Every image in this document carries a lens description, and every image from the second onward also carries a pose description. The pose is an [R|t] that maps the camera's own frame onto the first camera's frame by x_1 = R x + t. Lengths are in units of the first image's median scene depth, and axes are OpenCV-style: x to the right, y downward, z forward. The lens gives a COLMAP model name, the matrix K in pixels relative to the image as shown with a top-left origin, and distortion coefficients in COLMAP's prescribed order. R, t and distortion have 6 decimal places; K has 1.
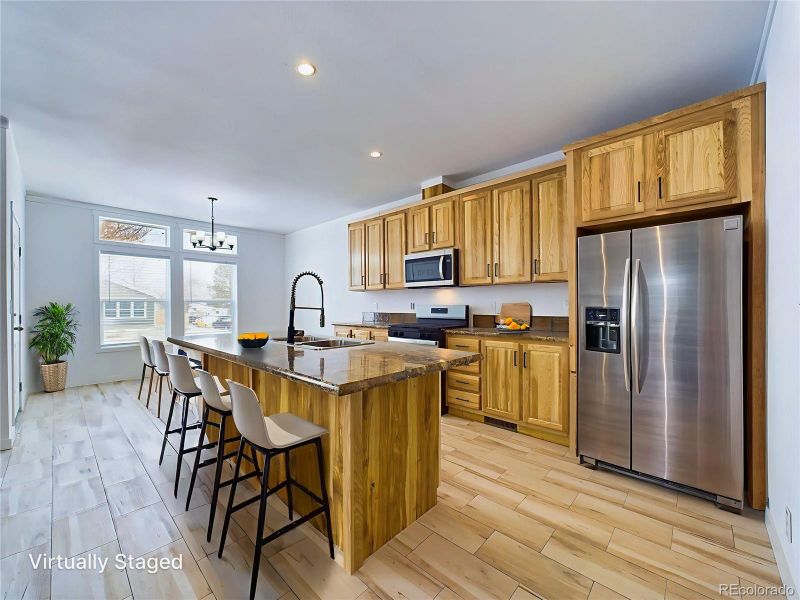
lens RADIAL K [[320.6, 0, 401.2], [0, 320.6, 306.2], [0, 0, 1]] dist [0.000176, 0.000008]
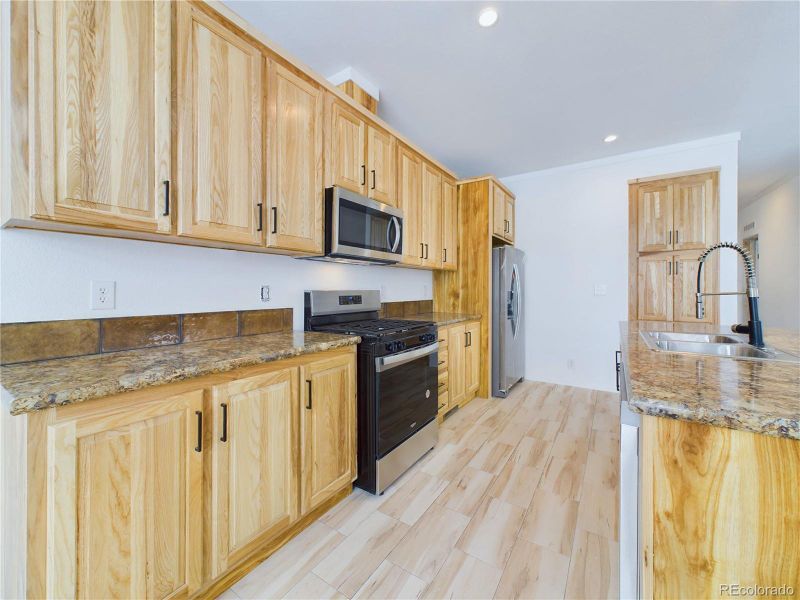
lens RADIAL K [[321.9, 0, 399.9], [0, 321.9, 288.1], [0, 0, 1]] dist [-0.000338, 0.000164]
pose [[-0.160756, 0.006463, 0.986973, -0.601960], [0.004972, 0.999971, -0.005738, -0.004754], [-0.986982, 0.003984, -0.160783, 1.238119]]
